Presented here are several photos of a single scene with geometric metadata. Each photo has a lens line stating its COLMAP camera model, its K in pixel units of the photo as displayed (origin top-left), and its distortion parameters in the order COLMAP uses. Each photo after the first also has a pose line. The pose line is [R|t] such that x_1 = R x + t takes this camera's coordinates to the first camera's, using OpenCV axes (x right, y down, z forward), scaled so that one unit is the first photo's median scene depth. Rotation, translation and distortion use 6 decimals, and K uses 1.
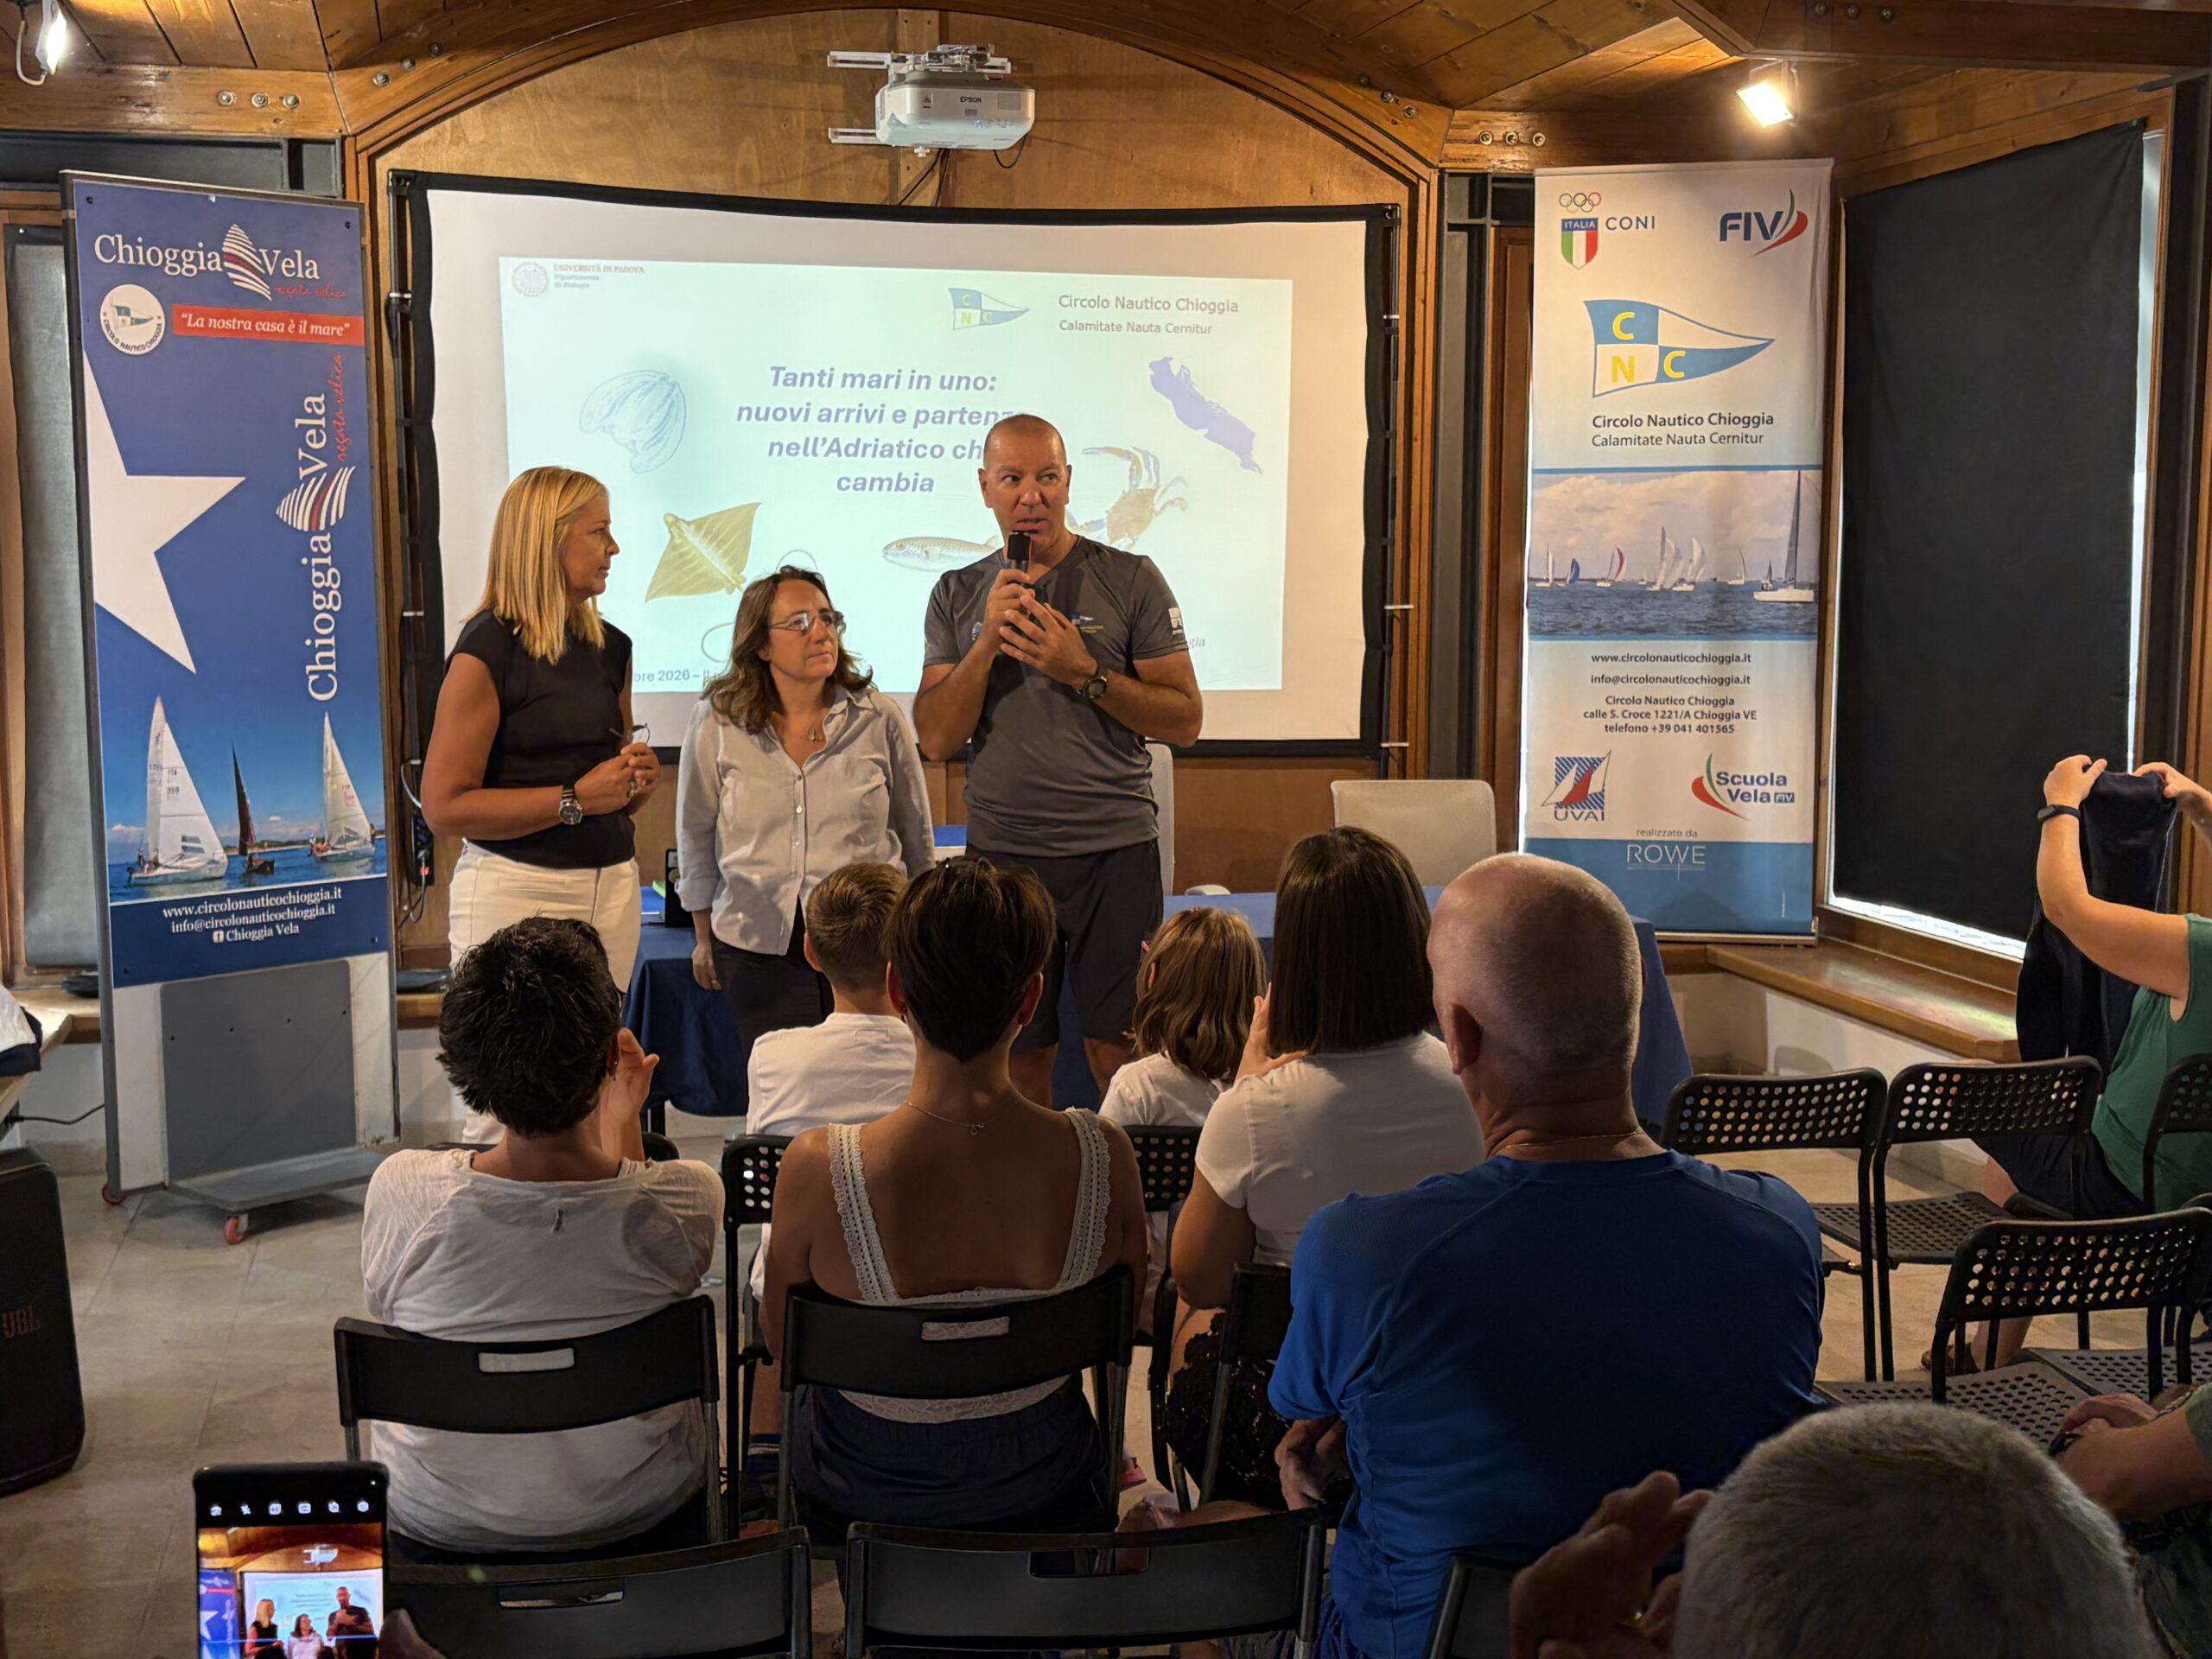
lens RADIAL K [[2691.2, 0, 1106.9], [0, 2691.2, 841.5], [0, 0, 1]] dist [0.007866, 0.000000]
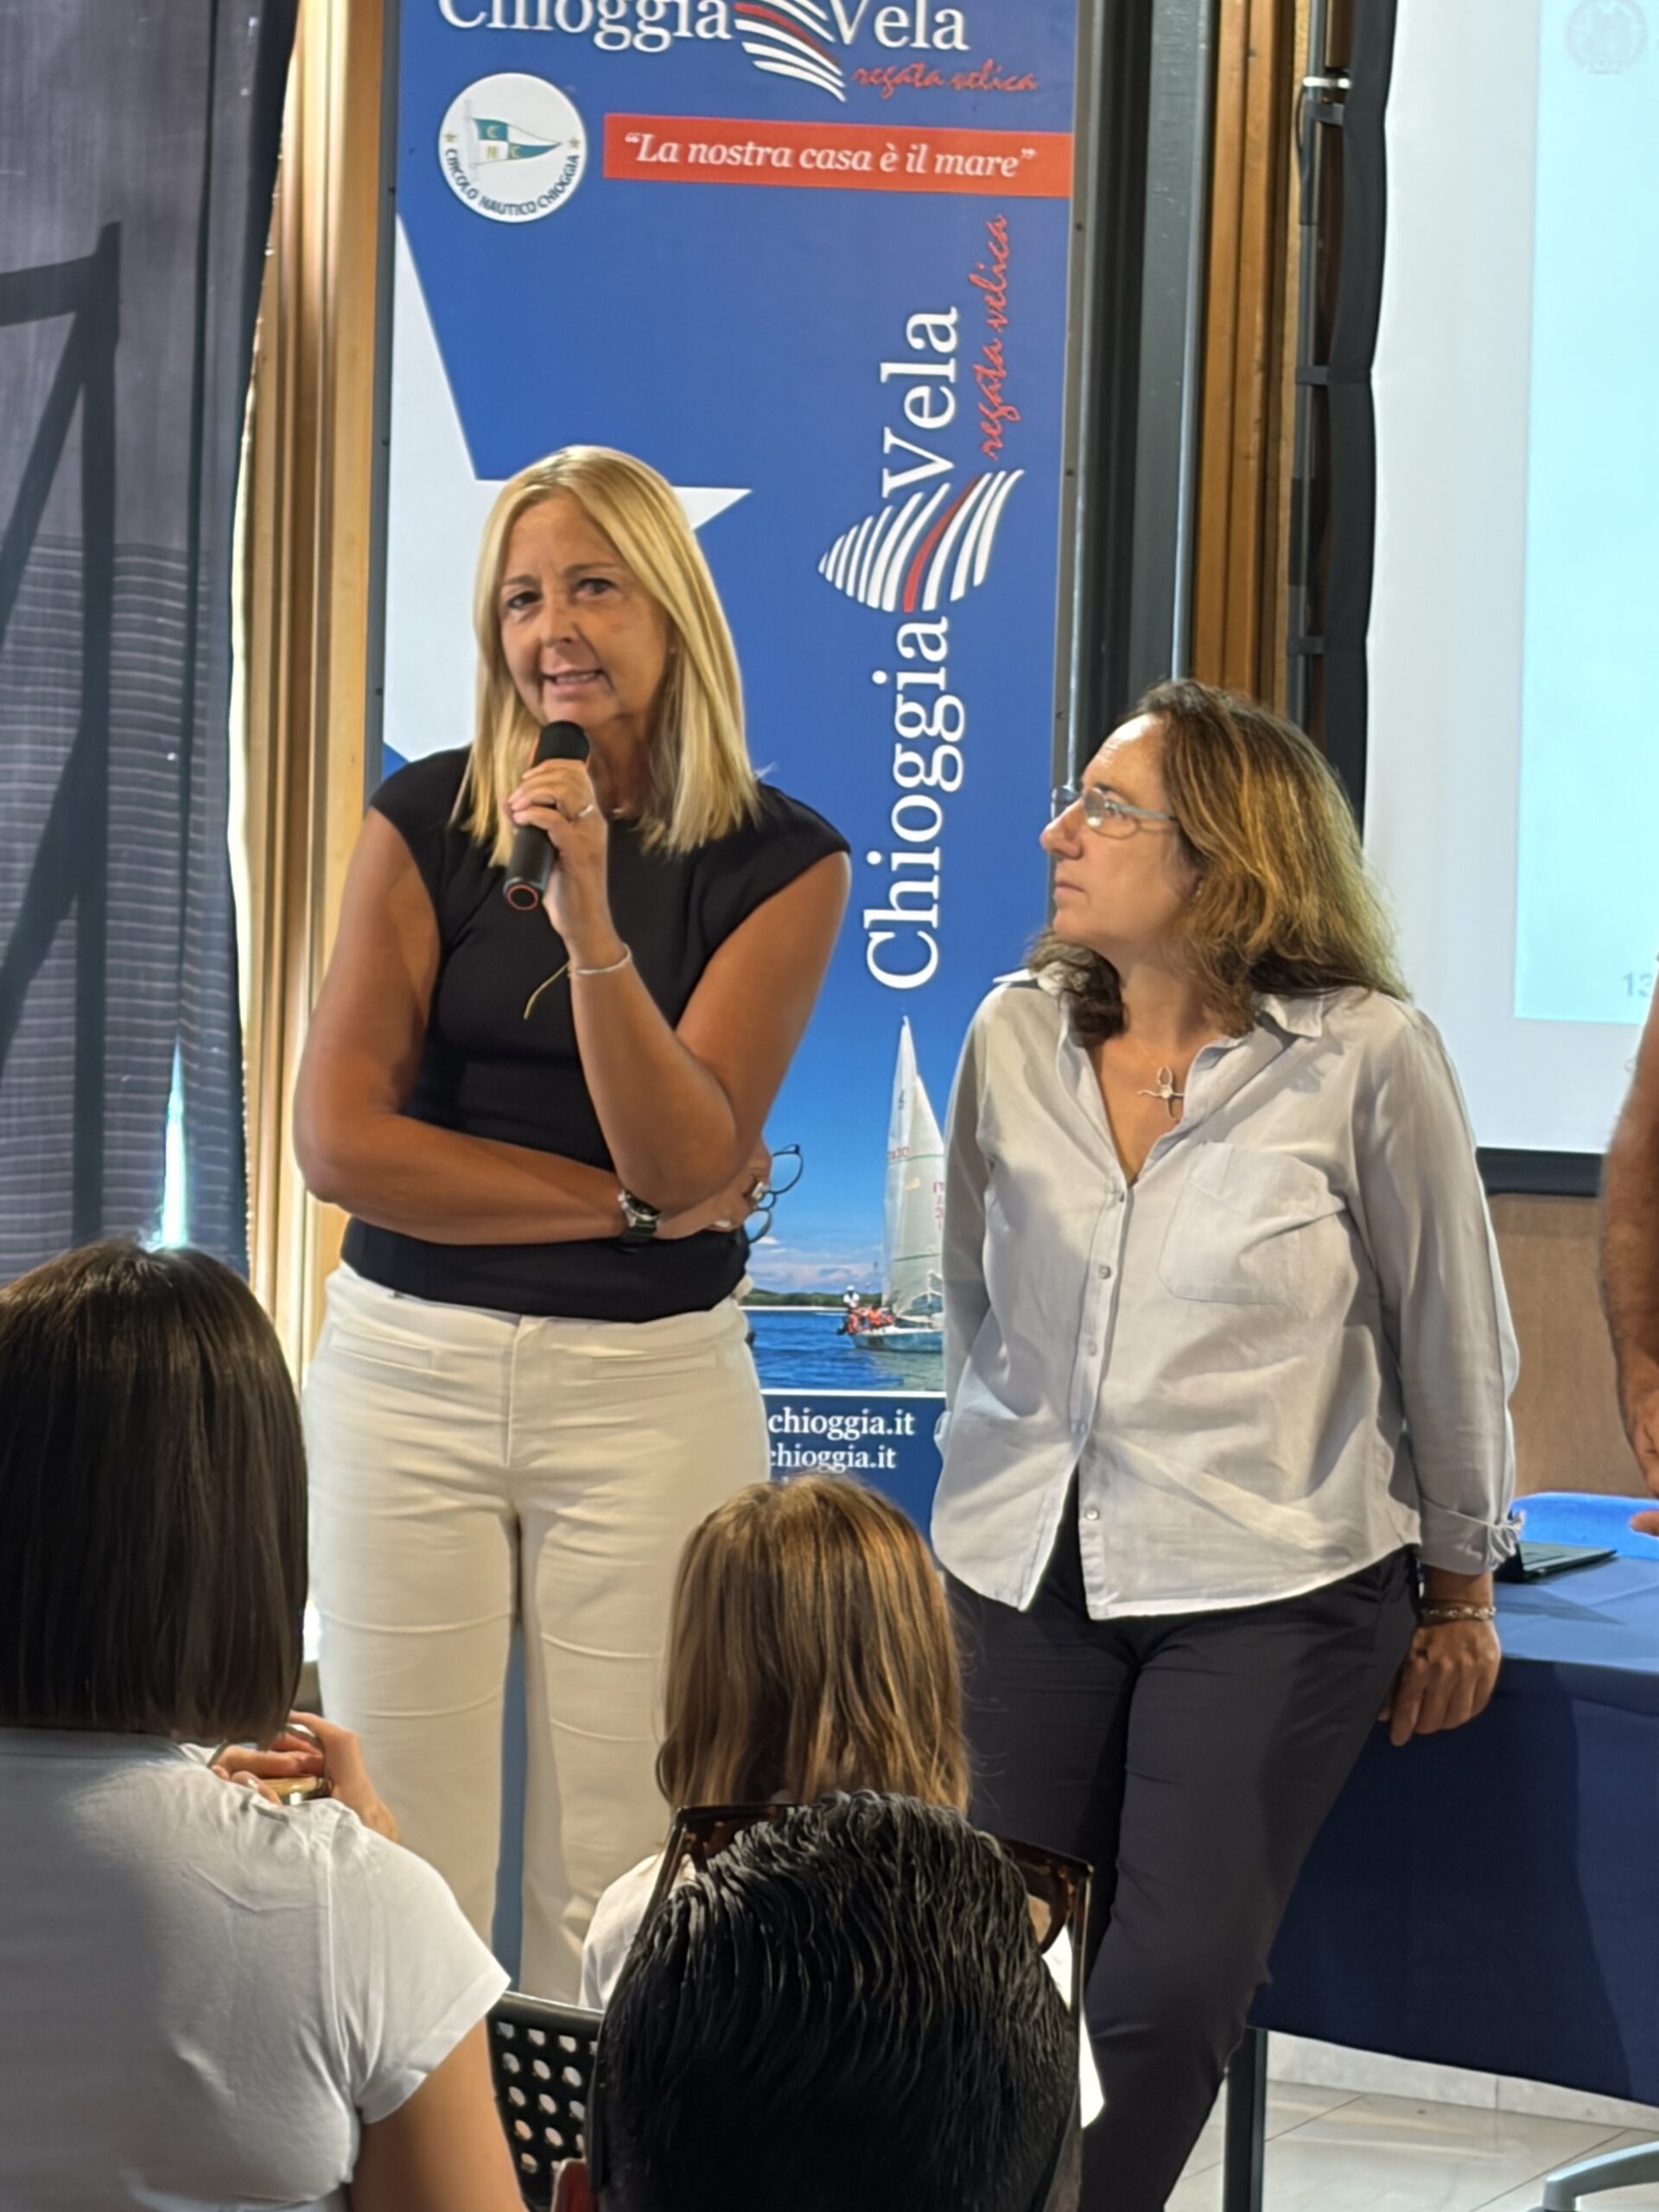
lens RADIAL K [[6849.1, 0, 830.8], [0, 6849.1, 1099.0], [0, 0, 1]] dist [0.264133, 0.000000]
pose [[0.754153, 0.066932, -0.653279, 0.447095], [-0.108047, 0.993882, -0.022903, -0.007022], [0.647749, 0.087857, 0.756771, 0.133711]]
